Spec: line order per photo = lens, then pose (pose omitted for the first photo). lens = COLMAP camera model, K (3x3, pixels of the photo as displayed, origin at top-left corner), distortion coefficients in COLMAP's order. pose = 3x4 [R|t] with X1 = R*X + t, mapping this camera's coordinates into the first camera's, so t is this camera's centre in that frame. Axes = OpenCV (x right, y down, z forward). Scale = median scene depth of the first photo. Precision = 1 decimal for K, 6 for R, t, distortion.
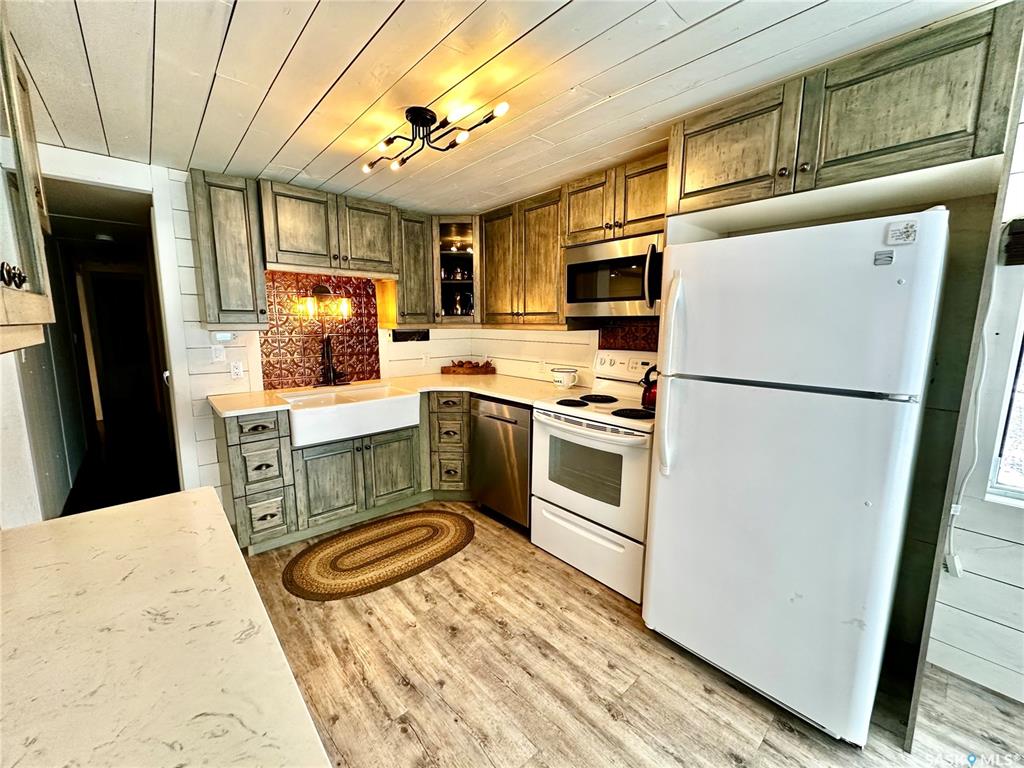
lens RADIAL K [[409.2, 0, 514.5], [0, 409.2, 383.3], [0, 0, 1]] dist [-0.001960, 0.000509]
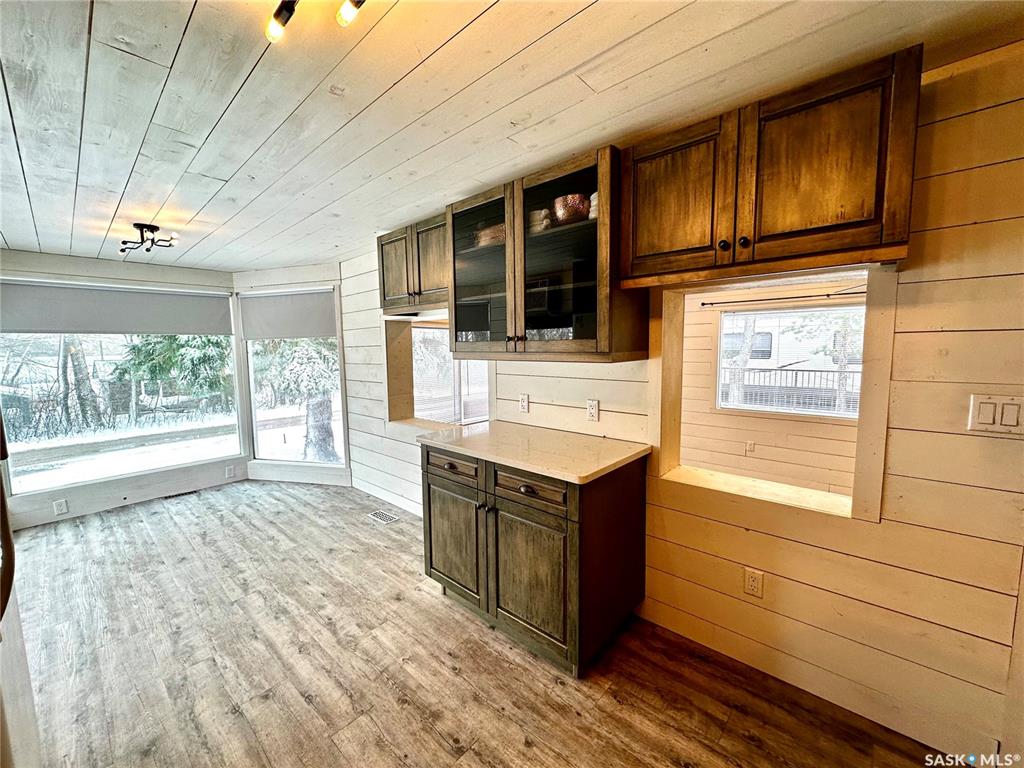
lens RADIAL K [[409.2, 0, 511.8], [0, 409.2, 382.5], [0, 0, 1]] dist [-0.001960, 0.000509]
pose [[-0.994531, 0.021355, -0.102231, -0.168726], [-0.004213, 0.969873, 0.243574, -0.157832], [0.104352, 0.242673, -0.964479, 0.940765]]
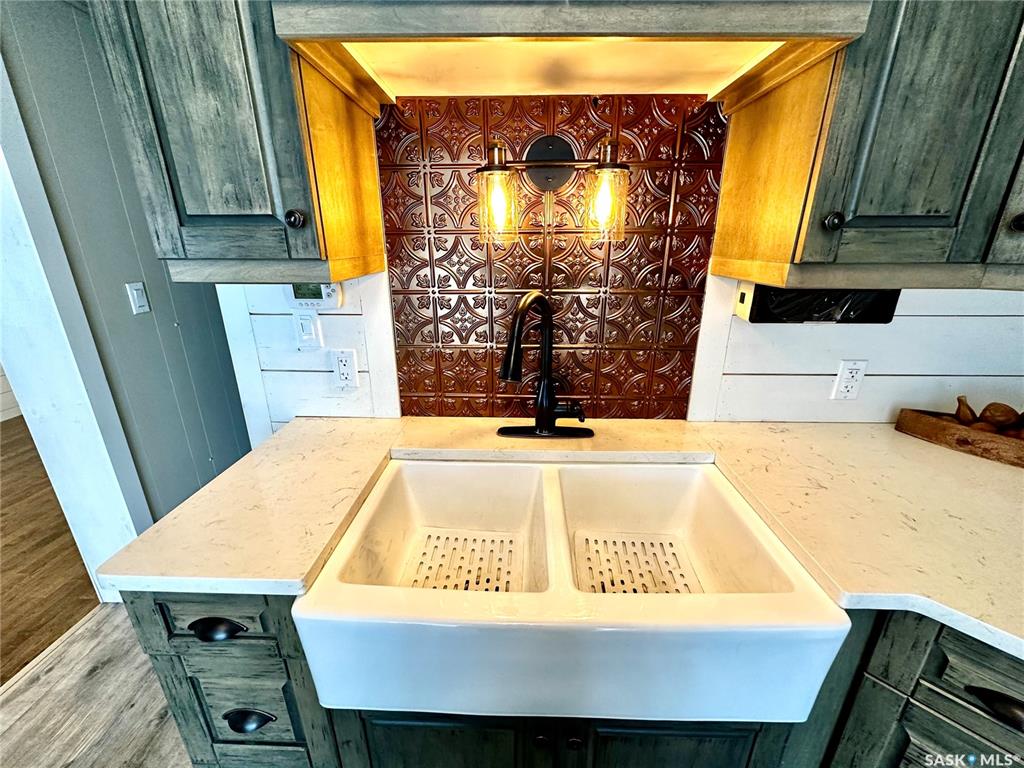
lens RADIAL K [[409.2, 0, 511.0], [0, 409.2, 380.9], [0, 0, 1]] dist [-0.001960, 0.000509]
pose [[0.729181, 0.220107, -0.647956, -0.272102], [-0.102687, 0.971334, 0.214398, -0.130880], [0.676572, -0.089798, 0.730880, 0.810509]]
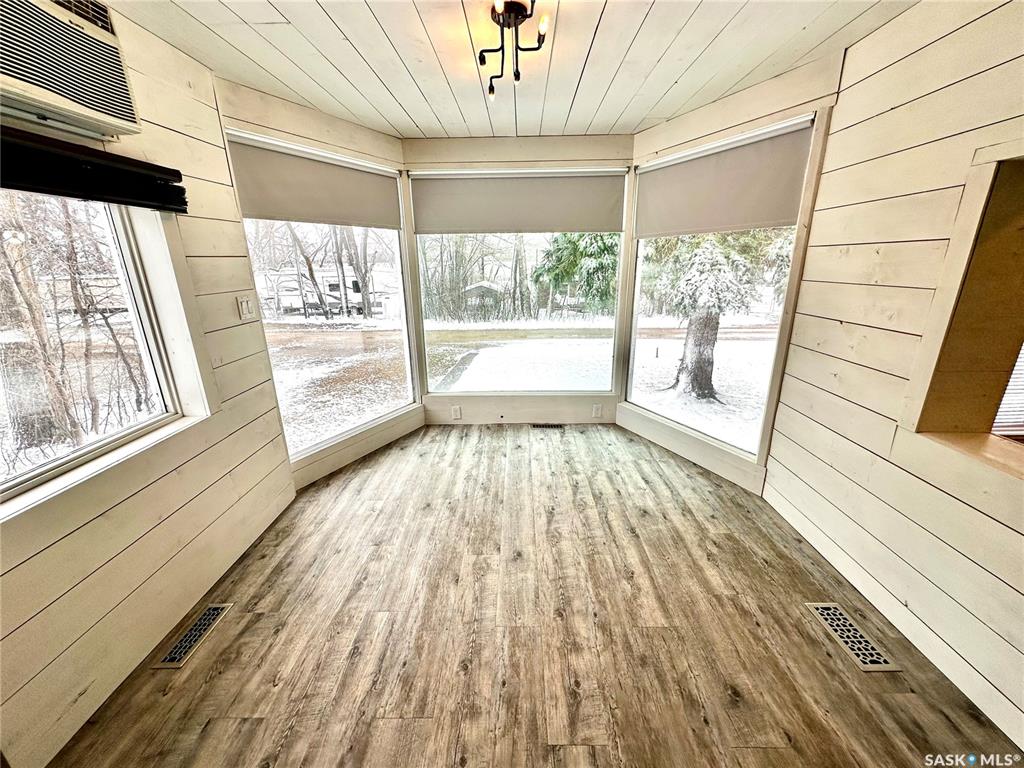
lens RADIAL K [[409.2, 0, 512.3], [0, 409.2, 382.9], [0, 0, 1]] dist [-0.001960, 0.000509]
pose [[-0.731743, -0.193221, 0.653619, 0.148237], [0.116090, 0.909630, 0.398868, -0.049186], [-0.671621, 0.367748, -0.643184, 0.331946]]
